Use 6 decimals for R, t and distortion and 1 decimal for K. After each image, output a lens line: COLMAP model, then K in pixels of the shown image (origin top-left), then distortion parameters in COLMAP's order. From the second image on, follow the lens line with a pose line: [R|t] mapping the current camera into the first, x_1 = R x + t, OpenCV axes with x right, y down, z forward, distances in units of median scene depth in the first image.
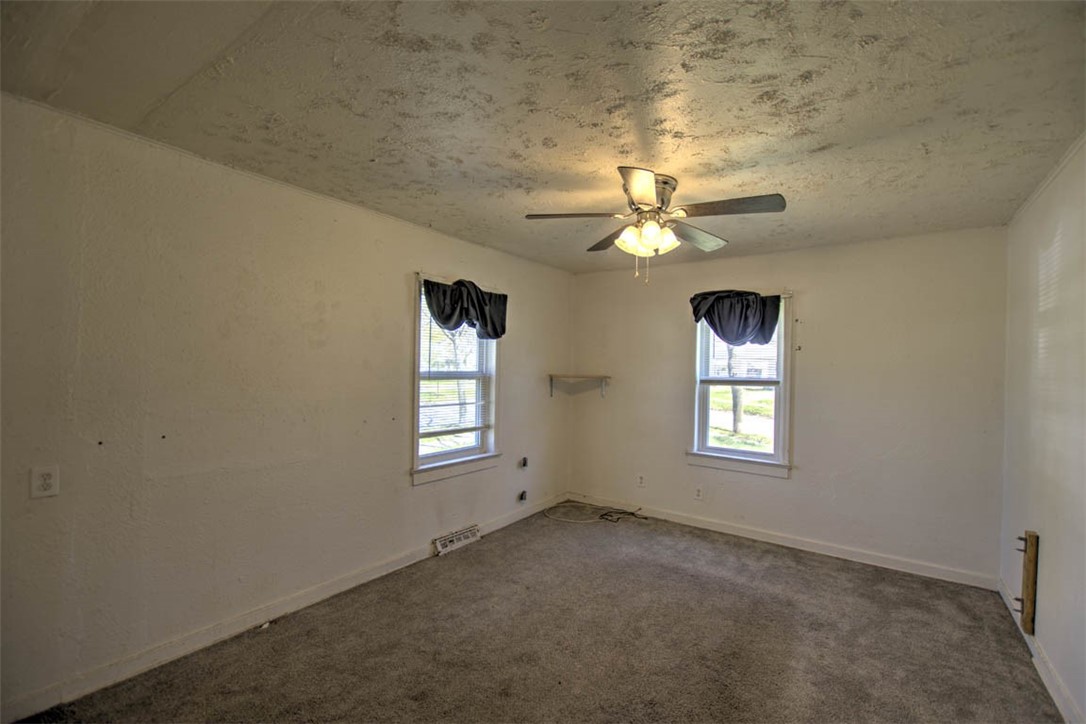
lens RADIAL K [[469.4, 0, 542.0], [0, 469.4, 366.0], [0, 0, 1]] dist [0.005567, -0.000934]
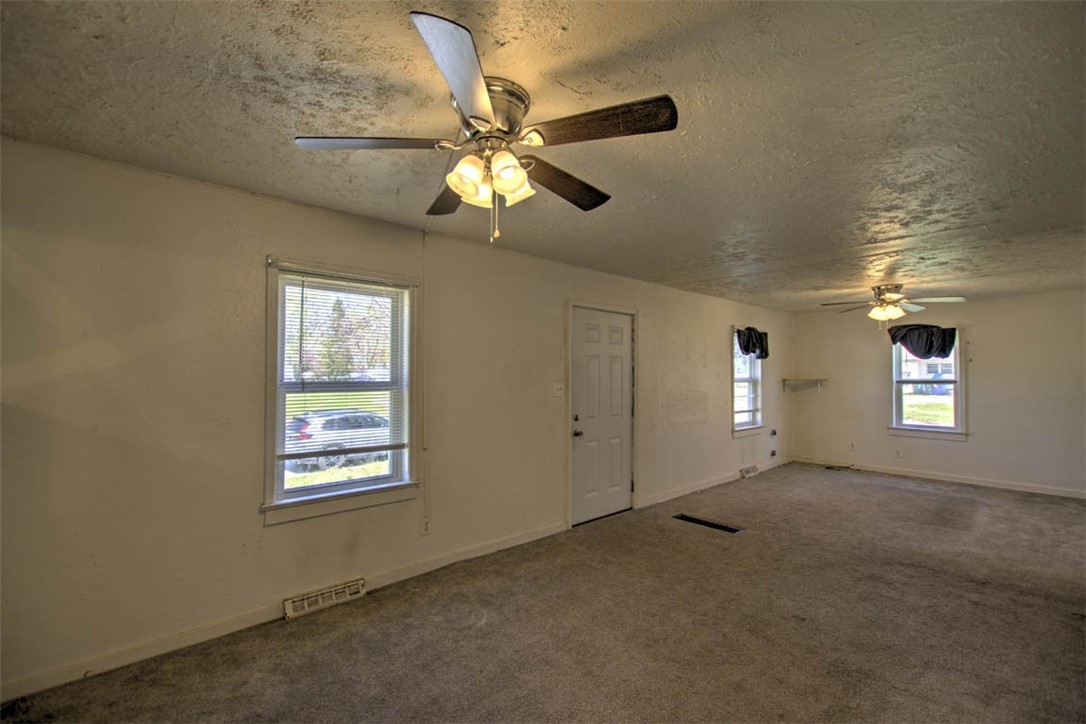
lens RADIAL K [[469.4, 0, 542.0], [0, 469.4, 366.0], [0, 0, 1]] dist [0.005567, -0.000934]
pose [[0.975380, -0.020261, -0.219598, -0.522730], [0.016464, 0.999682, -0.019107, -0.011219], [0.219915, 0.015021, 0.975403, -0.881974]]
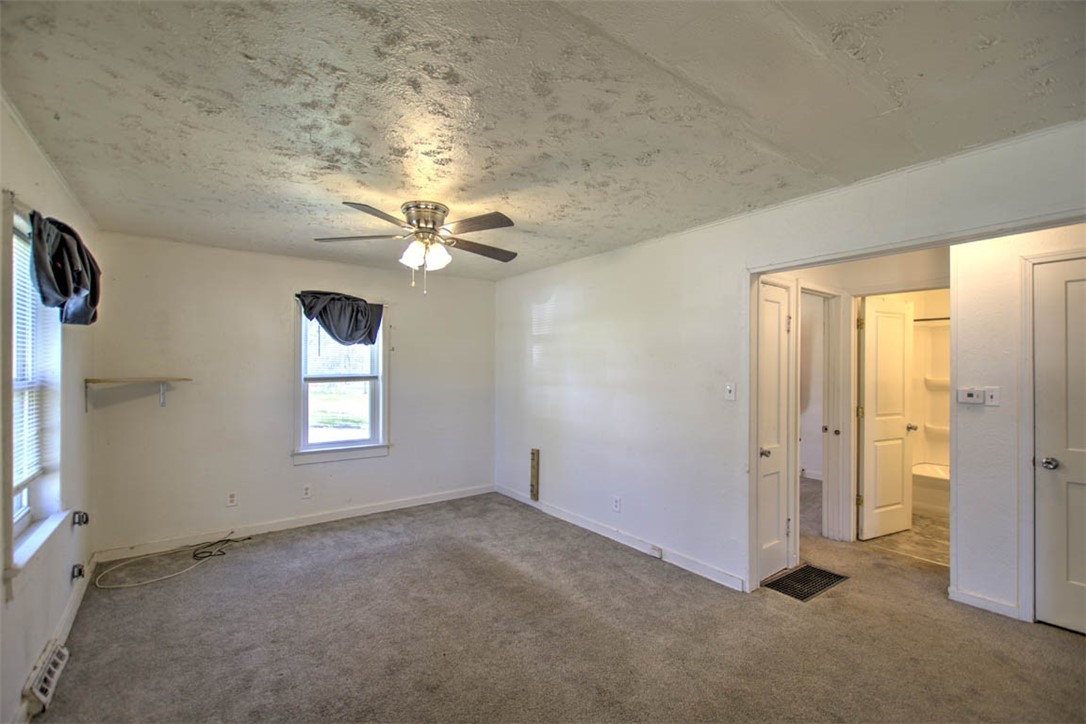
lens RADIAL K [[469.4, 0, 542.0], [0, 469.4, 366.0], [0, 0, 1]] dist [0.005567, -0.000934]
pose [[0.305910, -0.015425, 0.951935, -0.507583], [0.002204, 0.999878, 0.015493, -0.011298], [-0.952058, -0.002641, 0.305907, 0.242032]]
